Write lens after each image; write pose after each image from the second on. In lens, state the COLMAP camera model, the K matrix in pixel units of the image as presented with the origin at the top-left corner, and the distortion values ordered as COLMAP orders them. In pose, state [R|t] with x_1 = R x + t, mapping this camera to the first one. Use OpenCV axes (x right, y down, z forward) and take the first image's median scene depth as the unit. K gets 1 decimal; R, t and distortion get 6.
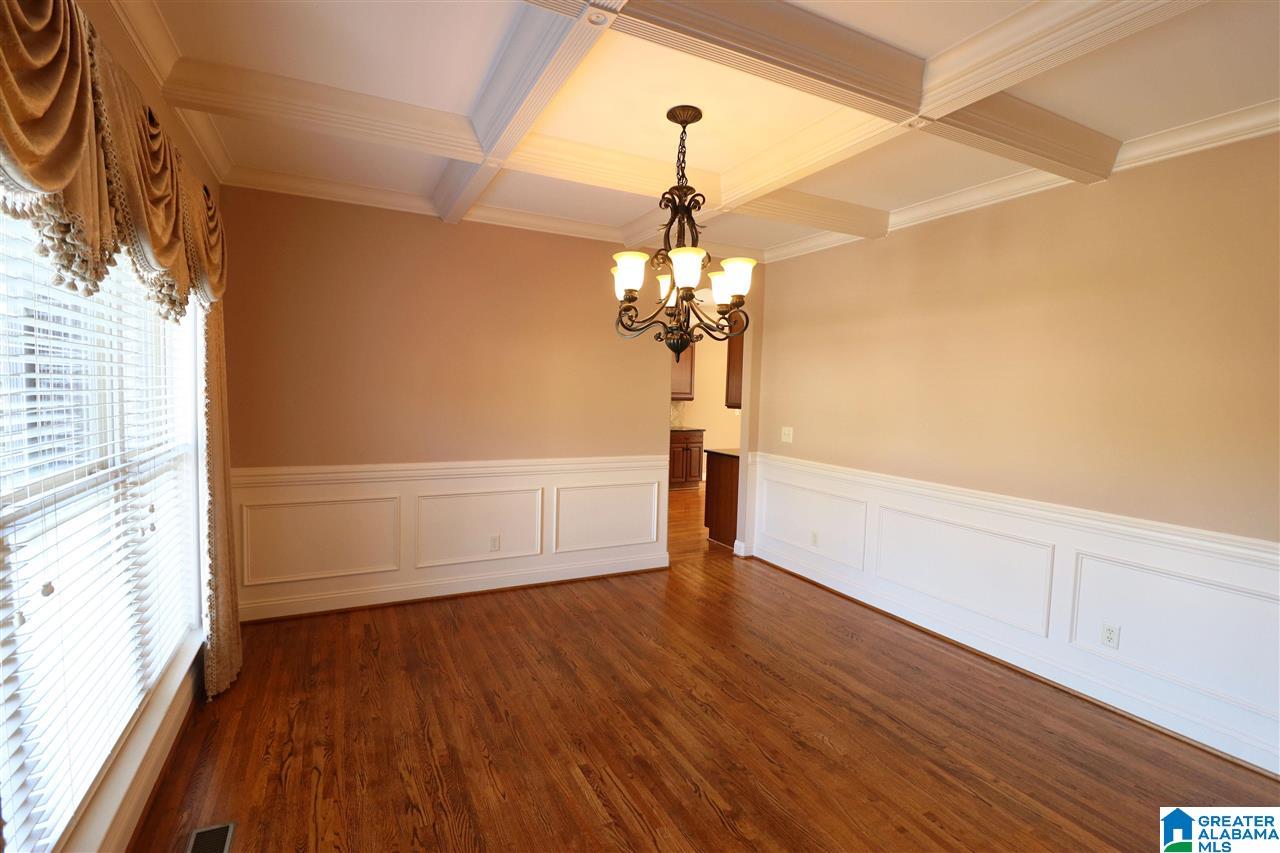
lens RADIAL K [[593.4, 0, 640.0], [0, 593.4, 426.5], [0, 0, 1]] dist [-0.002041, -0.000100]
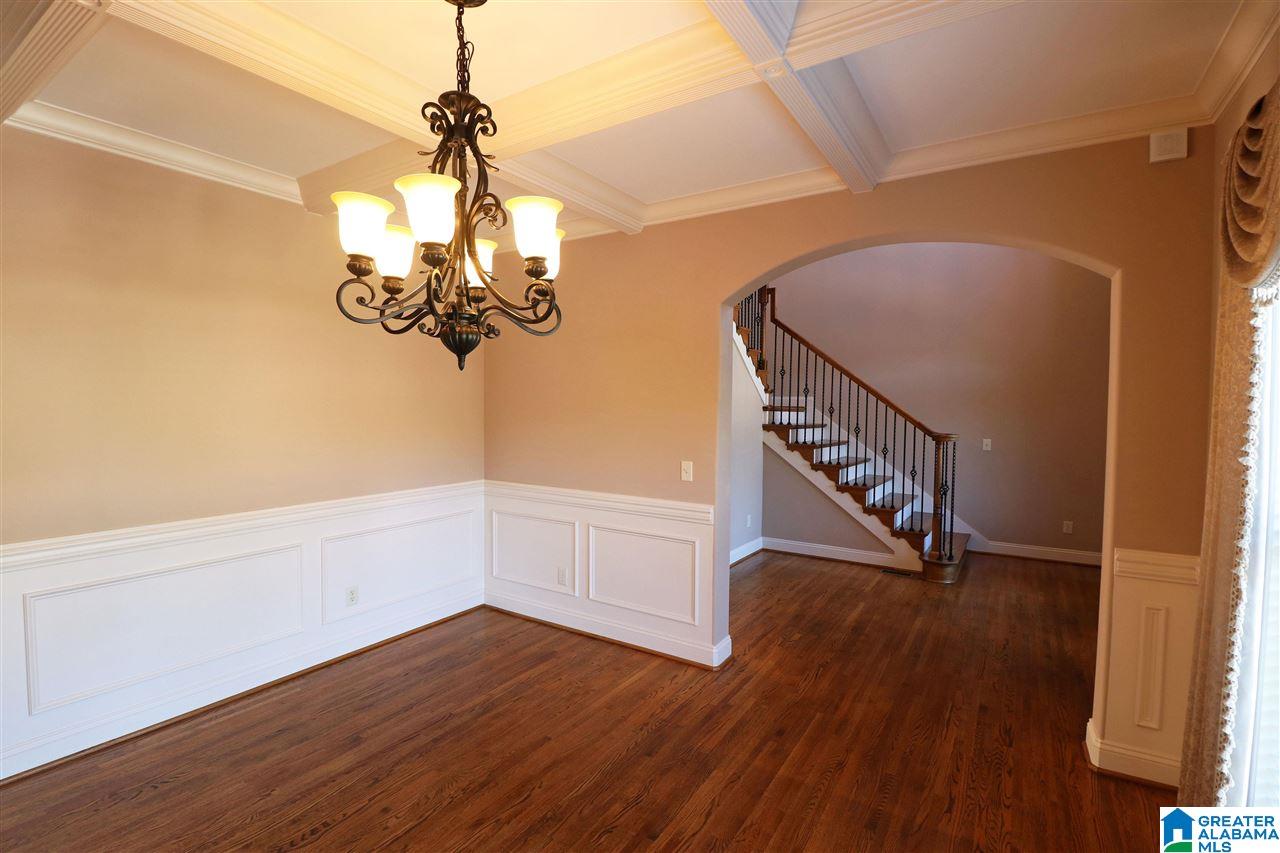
lens RADIAL K [[593.4, 0, 640.0], [0, 593.4, 426.5], [0, 0, 1]] dist [-0.002041, -0.000100]
pose [[-0.497699, -0.064506, 0.864948, -0.555430], [0.040030, 0.994460, 0.097198, -0.093277], [-0.866426, 0.082999, -0.492359, 1.079930]]
